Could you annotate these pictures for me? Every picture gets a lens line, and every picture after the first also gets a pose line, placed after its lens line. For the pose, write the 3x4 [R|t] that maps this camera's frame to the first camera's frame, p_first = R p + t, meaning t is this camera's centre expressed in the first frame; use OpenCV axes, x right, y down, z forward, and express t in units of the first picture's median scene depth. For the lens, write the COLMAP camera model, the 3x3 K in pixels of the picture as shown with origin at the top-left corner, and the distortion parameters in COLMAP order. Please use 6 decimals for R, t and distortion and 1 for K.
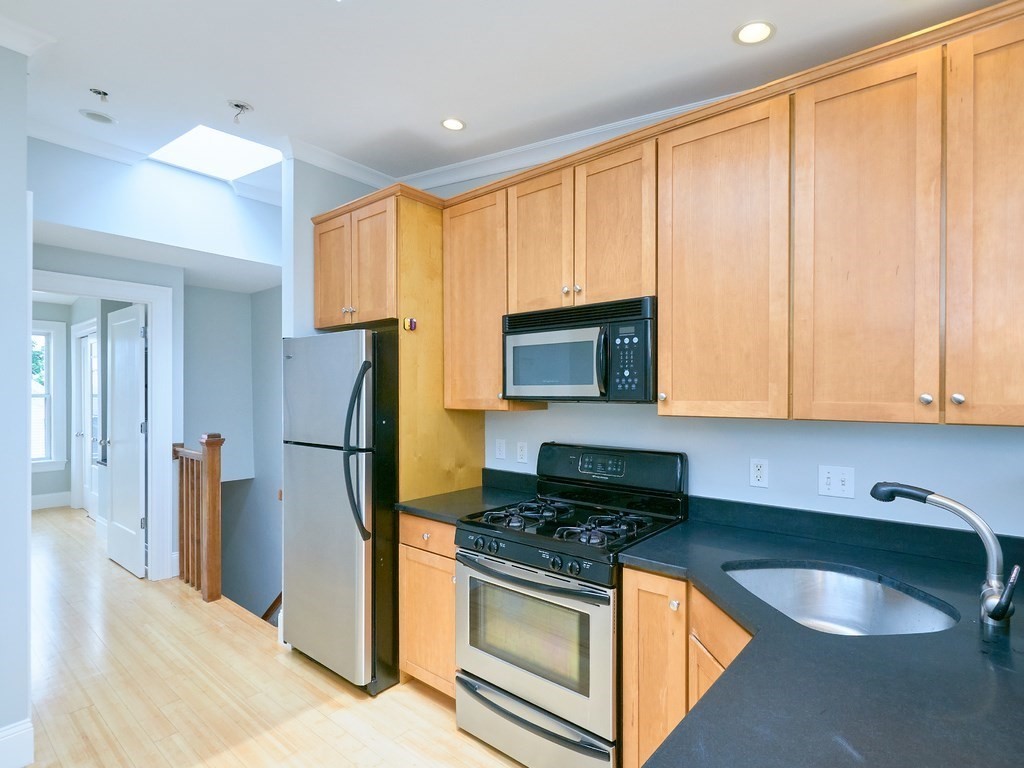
lens RADIAL K [[525.2, 0, 512.5], [0, 525.2, 392.0], [0, 0, 1]] dist [-0.000305, 0.000025]
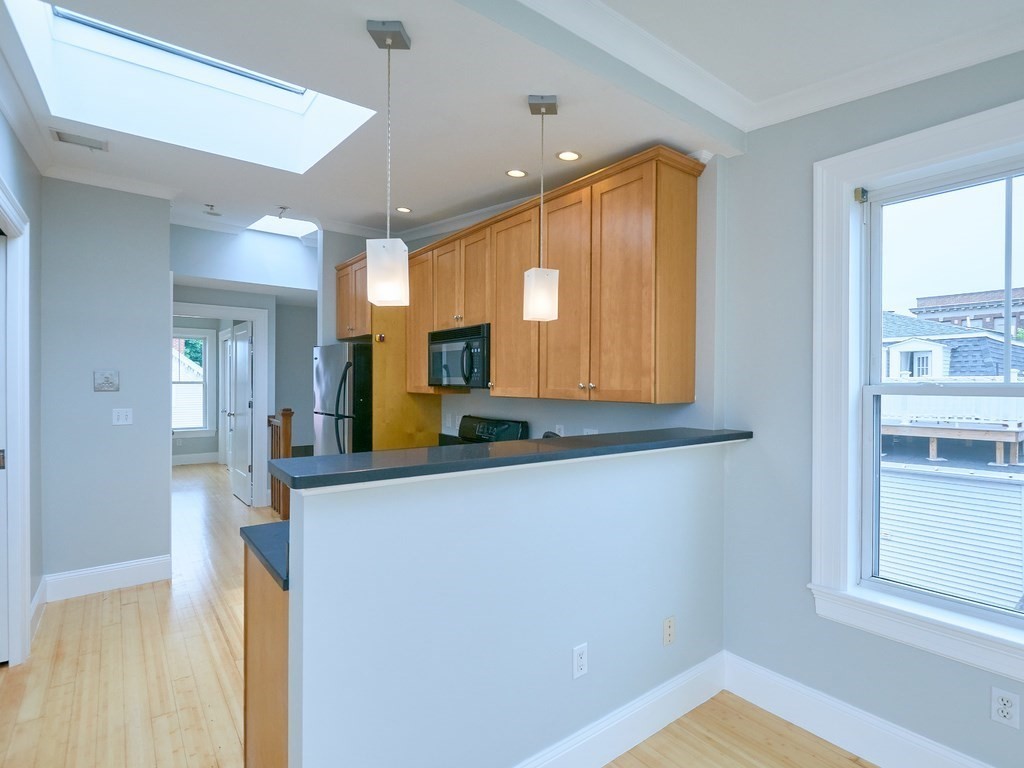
lens RADIAL K [[522.6, 0, 512.0], [0, 522.6, 384.0], [0, 0, 1]] dist [0.001255, -0.000577]
pose [[0.975923, 0.006768, -0.218010, 0.579203], [-0.005945, 0.999973, 0.004430, -0.000958], [0.218034, -0.003028, 0.975937, -0.475698]]
